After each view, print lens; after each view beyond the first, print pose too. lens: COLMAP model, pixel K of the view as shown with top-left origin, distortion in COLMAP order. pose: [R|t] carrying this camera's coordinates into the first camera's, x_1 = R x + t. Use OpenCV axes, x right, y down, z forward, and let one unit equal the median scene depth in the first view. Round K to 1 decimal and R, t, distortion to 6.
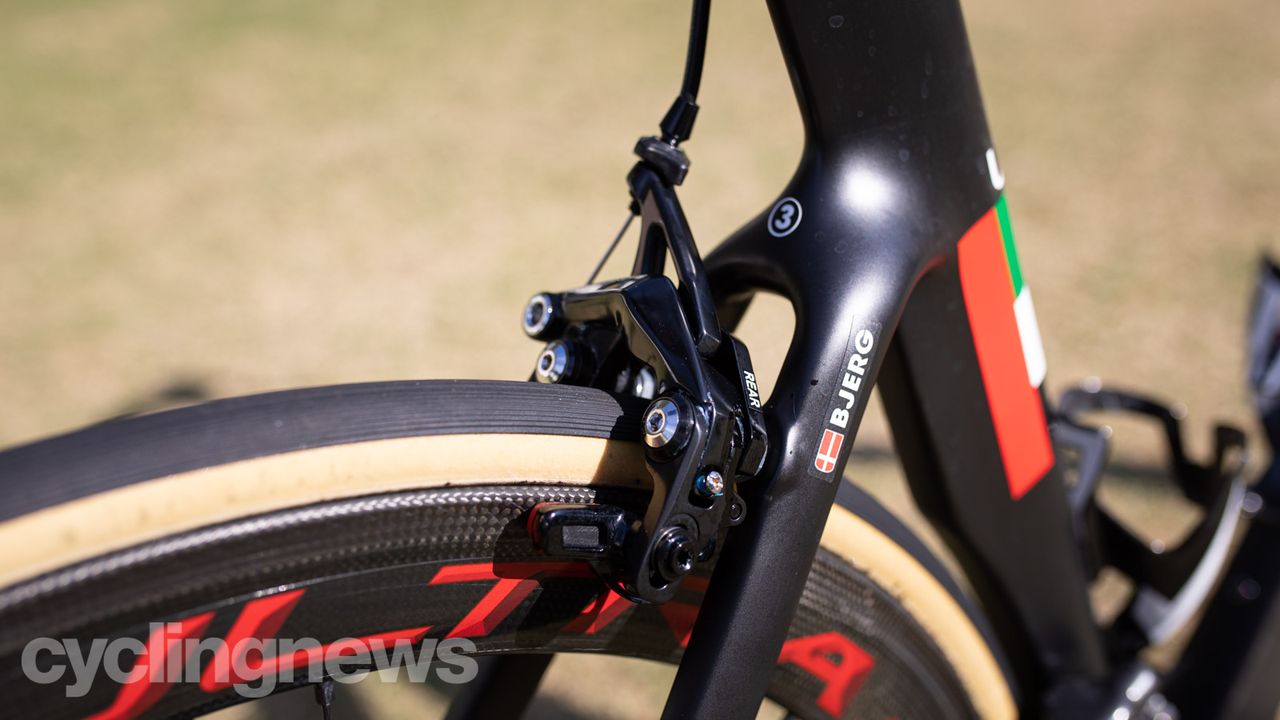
lens RADIAL K [[1307.9, 0, 640.0], [0, 1307.9, 360.0], [0, 0, 1]] dist [-0.061288, 0.107440]
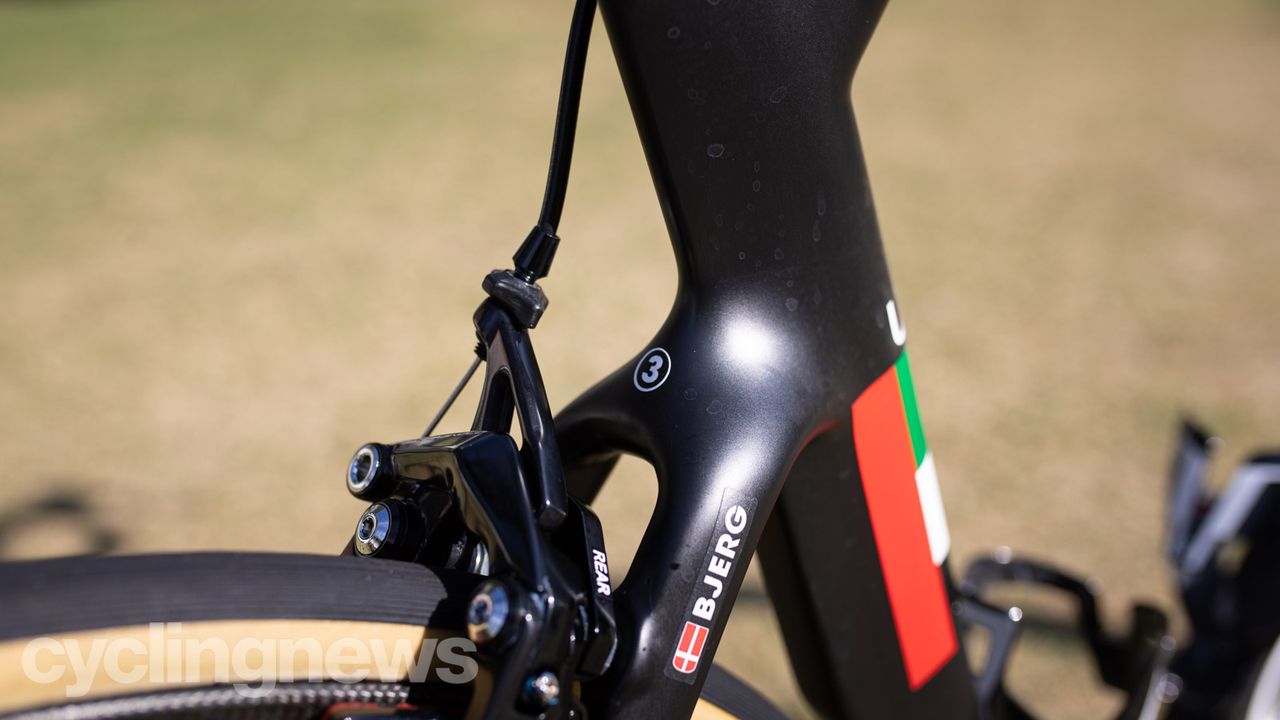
lens RADIAL K [[1307.9, 0, 640.0], [0, 1307.9, 360.0], [0, 0, 1]] dist [-0.061288, 0.107440]
pose [[0.997561, 0.043558, 0.054540, 0.054870], [-0.038356, 0.994923, -0.093041, -0.034395], [-0.058316, 0.090723, 0.994167, 0.135203]]
